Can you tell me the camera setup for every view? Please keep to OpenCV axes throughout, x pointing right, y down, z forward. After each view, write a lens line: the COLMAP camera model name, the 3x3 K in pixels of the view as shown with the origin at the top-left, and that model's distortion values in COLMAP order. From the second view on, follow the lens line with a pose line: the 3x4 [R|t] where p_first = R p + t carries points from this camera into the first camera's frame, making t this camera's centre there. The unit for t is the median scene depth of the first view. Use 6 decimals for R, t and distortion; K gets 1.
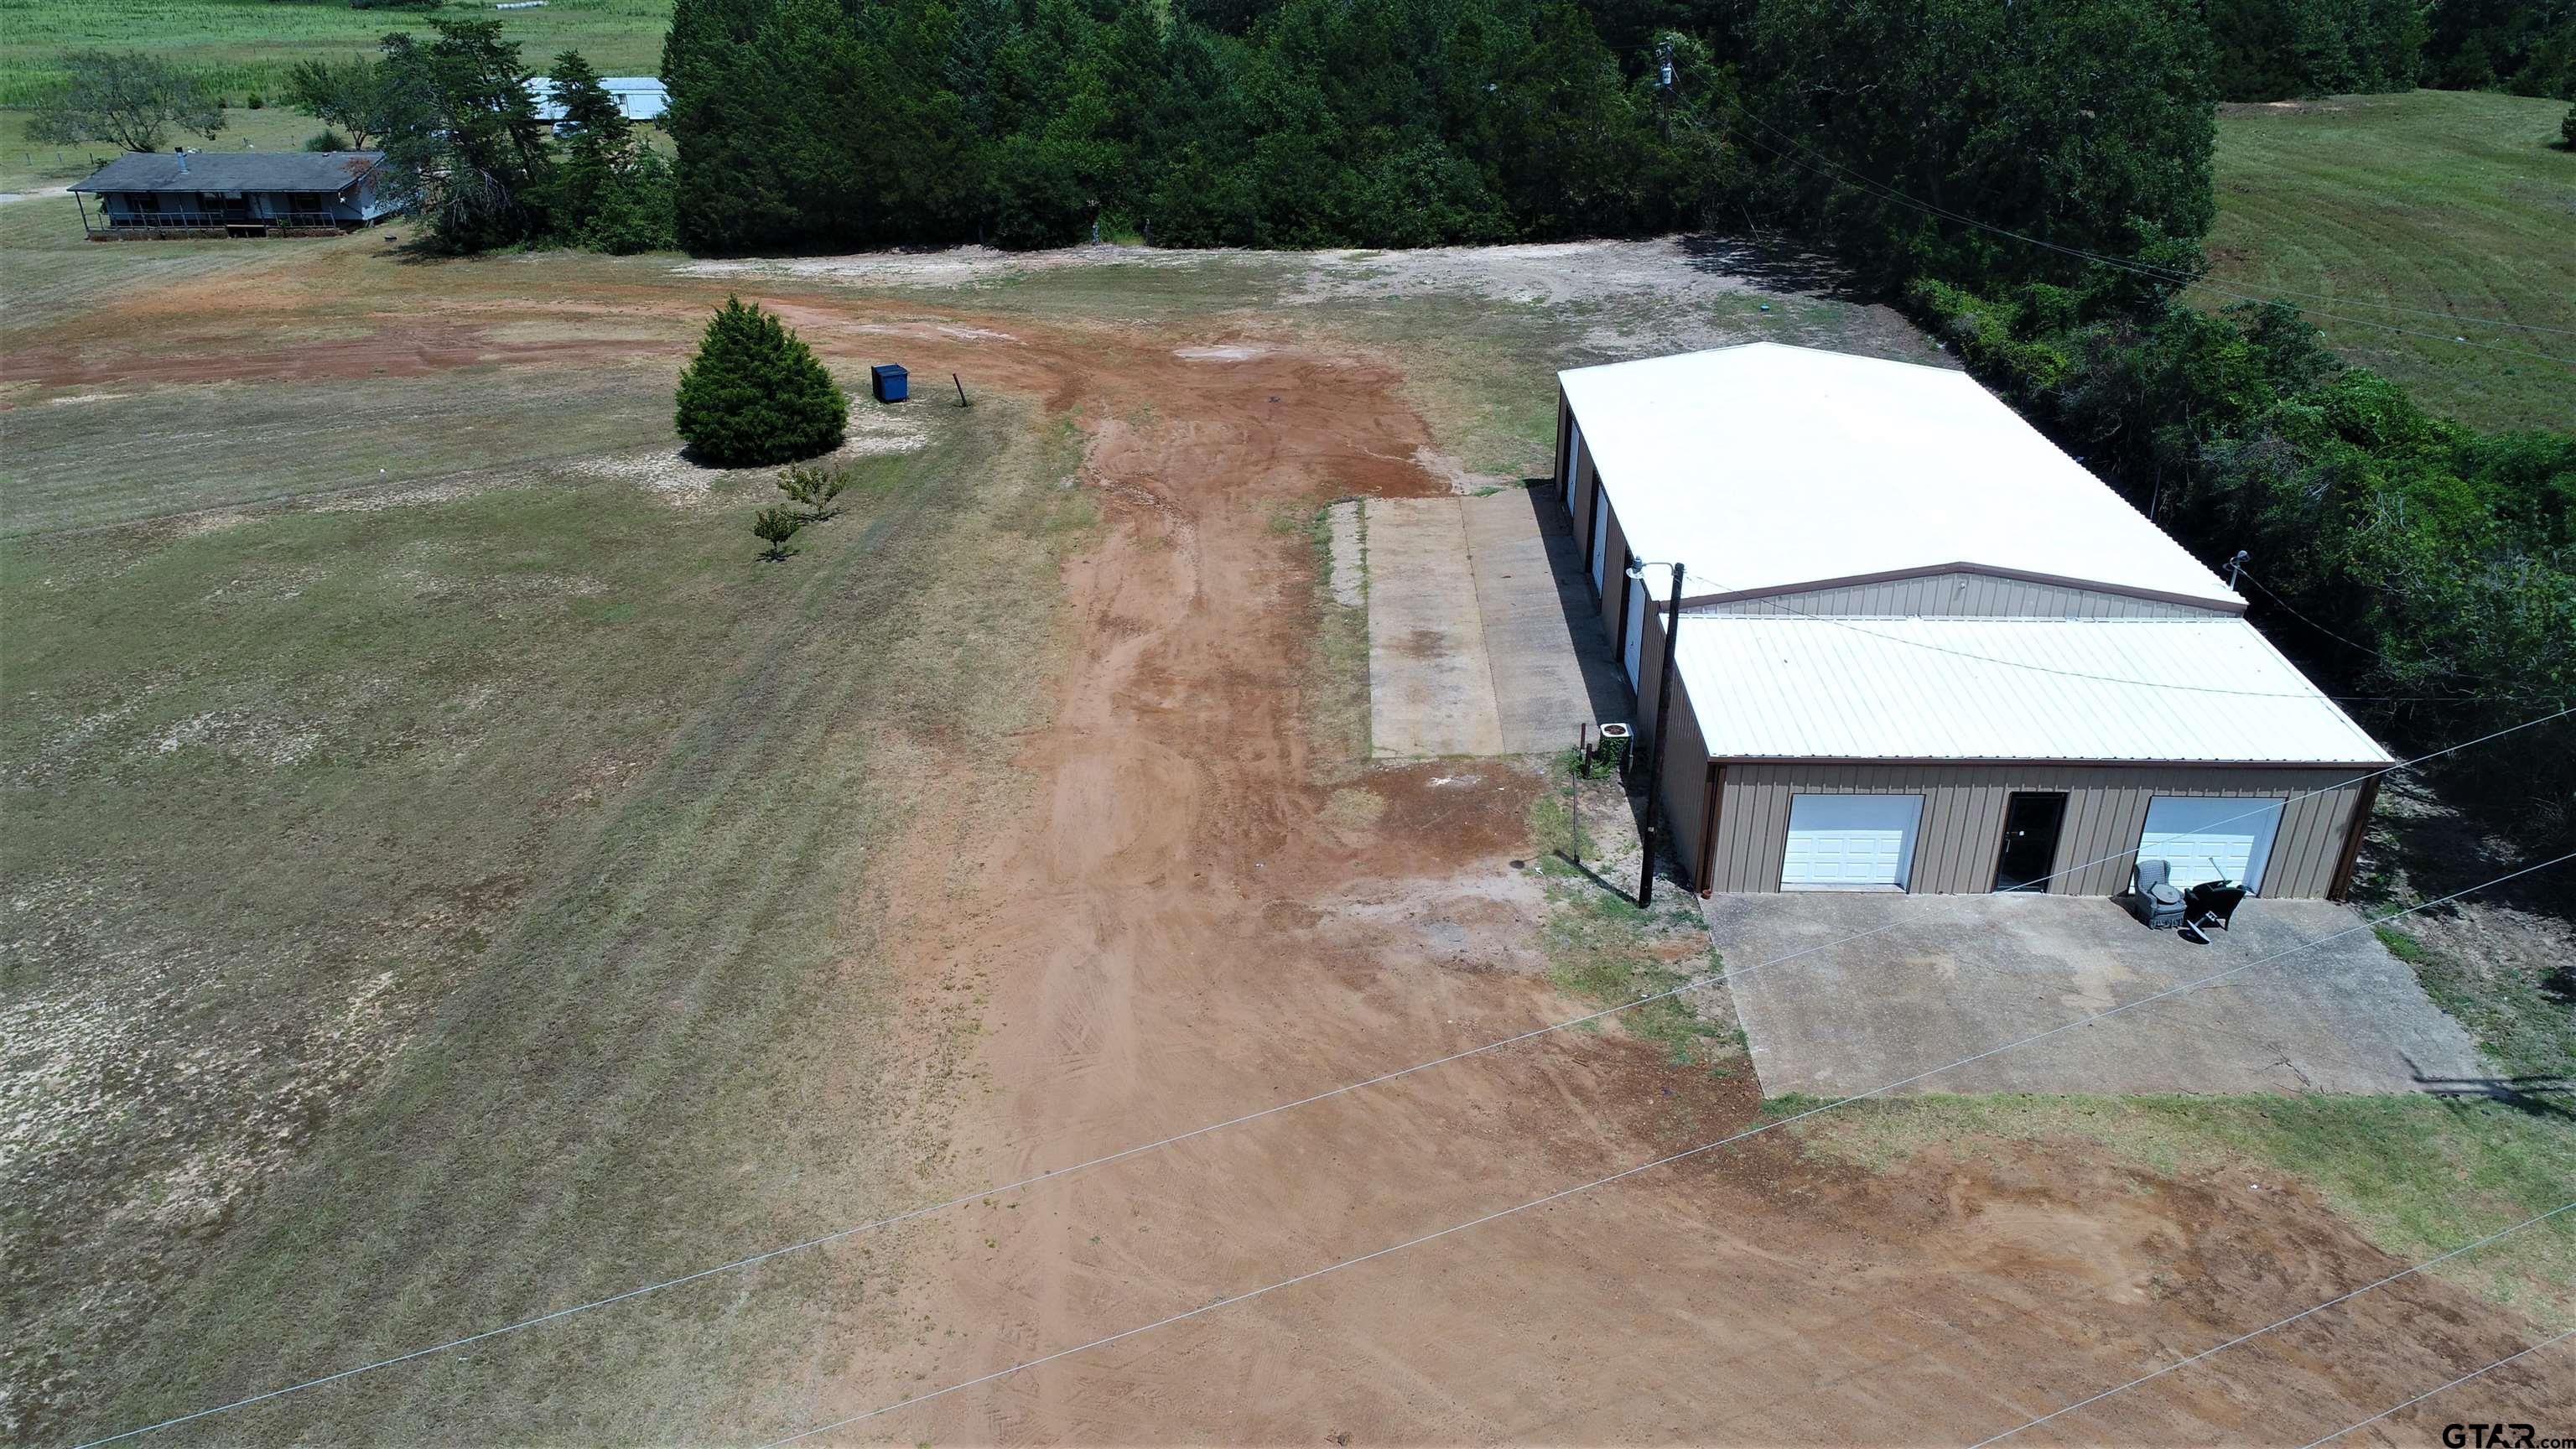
lens RADIAL K [[1722.1, 0, 1288.0], [0, 1722.1, 724.5], [0, 0, 1]] dist [0.003230, 0.000040]
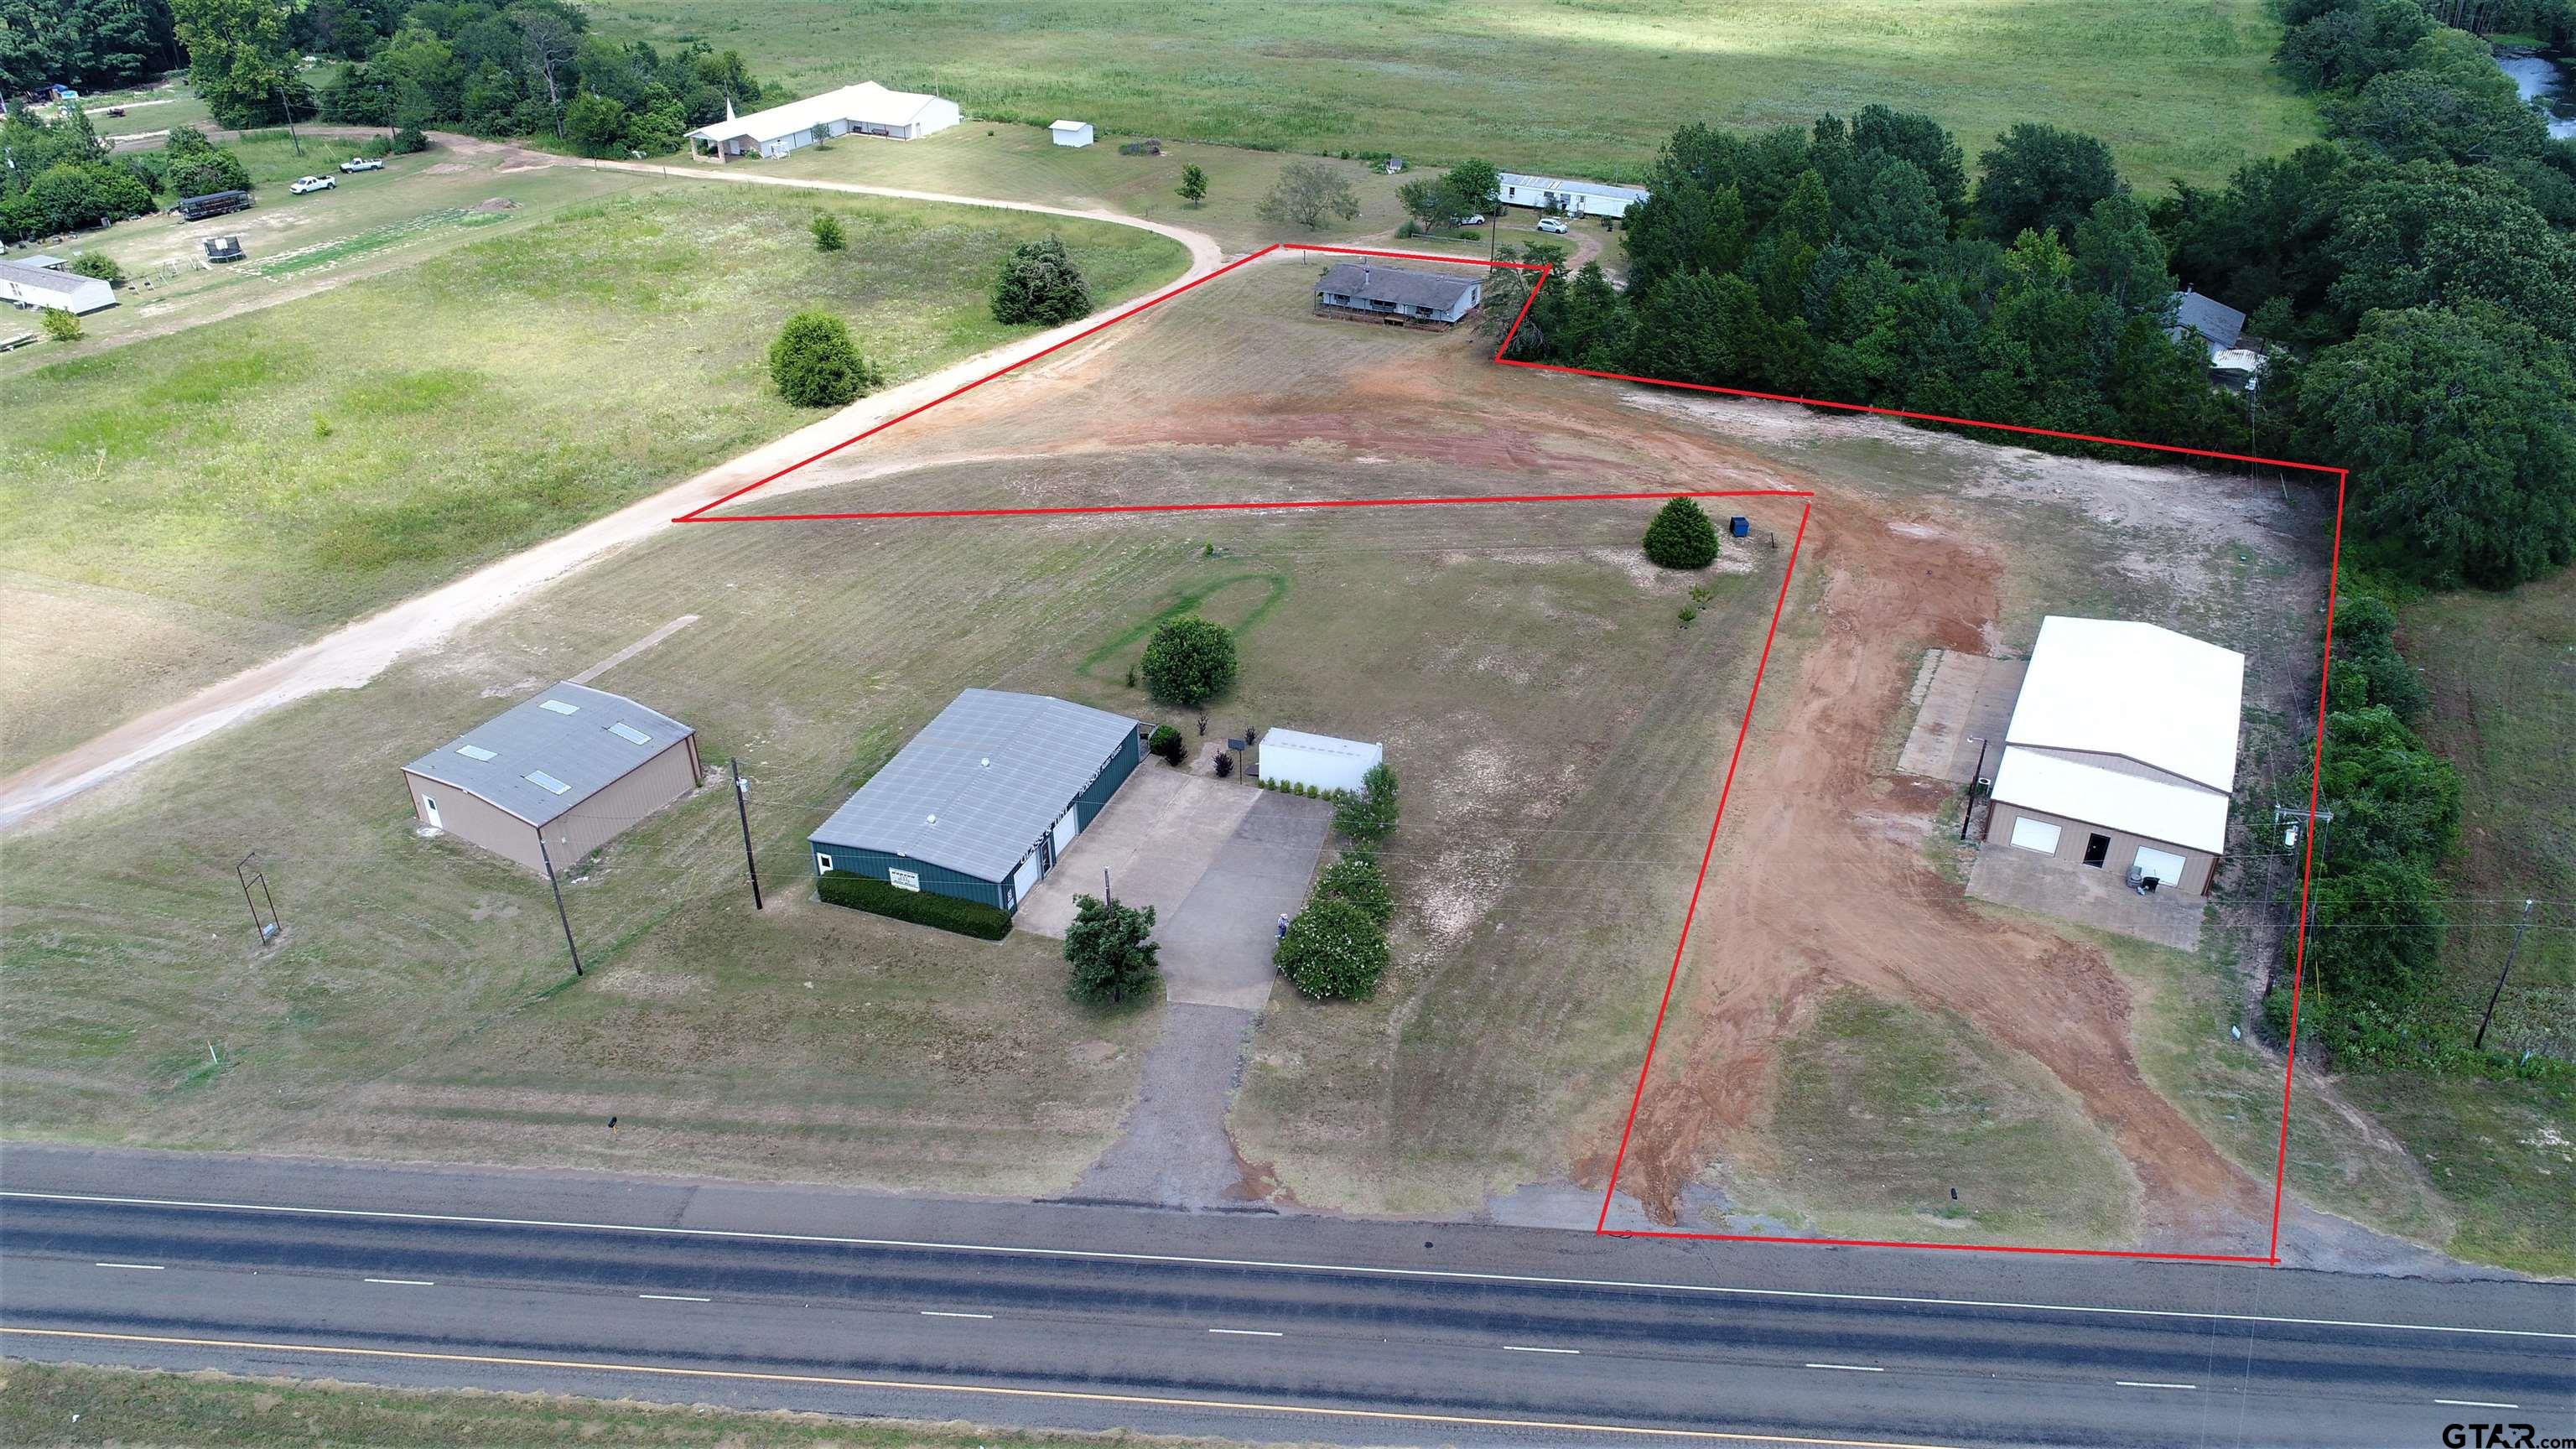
lens RADIAL K [[1722.1, 0, 1288.0], [0, 1722.1, 724.5], [0, 0, 1]] dist [0.003230, 0.000040]
pose [[0.899360, 0.227987, -0.373060, 0.165957], [-0.195777, 0.972952, 0.122623, -0.178123], [0.390925, -0.037246, 0.919668, -1.733682]]
